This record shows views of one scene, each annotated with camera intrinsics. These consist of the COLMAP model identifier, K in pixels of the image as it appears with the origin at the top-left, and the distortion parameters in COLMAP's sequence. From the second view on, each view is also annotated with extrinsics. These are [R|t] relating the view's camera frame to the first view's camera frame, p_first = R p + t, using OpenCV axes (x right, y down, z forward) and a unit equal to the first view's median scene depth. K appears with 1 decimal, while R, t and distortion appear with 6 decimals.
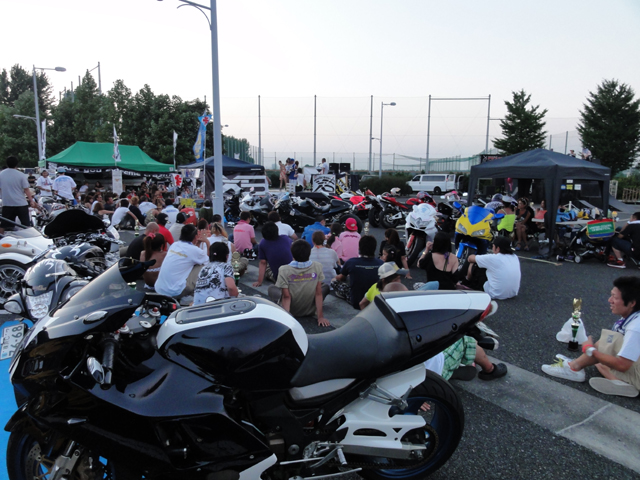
lens RADIAL K [[456.9, 0, 320.0], [0, 456.9, 241.0], [0, 0, 1]] dist [0.004265, 0.002527]
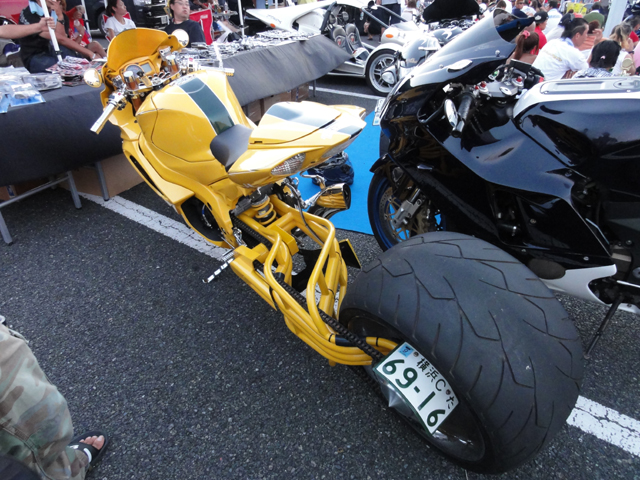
lens RADIAL K [[456.9, 0, 318.1], [0, 456.9, 241.1], [0, 0, 1]] dist [0.004265, 0.002527]
pose [[0.735422, 0.317989, -0.598362, -0.009562], [-0.081254, 0.918061, 0.388022, 0.133723], [0.672720, -0.236741, 0.701000, 0.021882]]
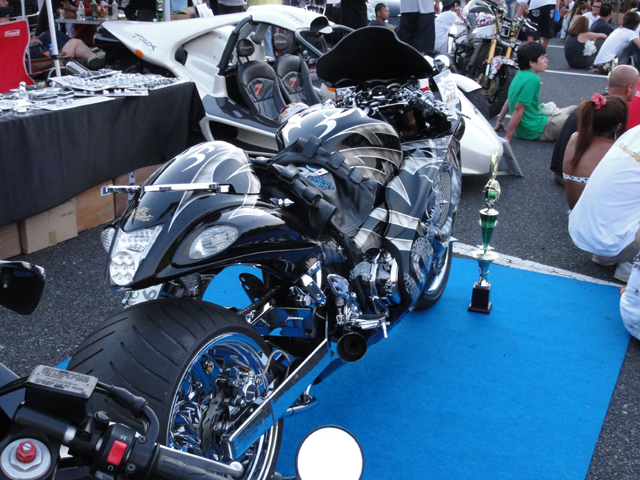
lens RADIAL K [[807.9, 0, 319.3], [0, 807.9, 240.1], [0, 0, 1]] dist [0.033568, 0.000000]
pose [[0.681378, 0.240570, -0.691267, 0.025859], [-0.112432, 0.967635, 0.225926, -0.085830], [0.723244, -0.076220, 0.686373, 0.868335]]
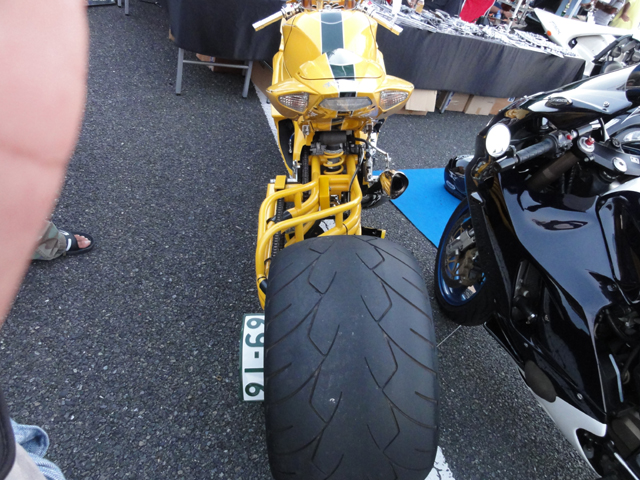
lens RADIAL K [[456.9, 0, 323.3], [0, 456.9, 241.5], [0, 0, 1]] dist [0.004265, 0.002527]
pose [[0.174807, 0.617425, -0.766961, 0.172032], [-0.403439, 0.755477, 0.516227, 0.089605], [0.898153, 0.219182, 0.381156, 0.327625]]
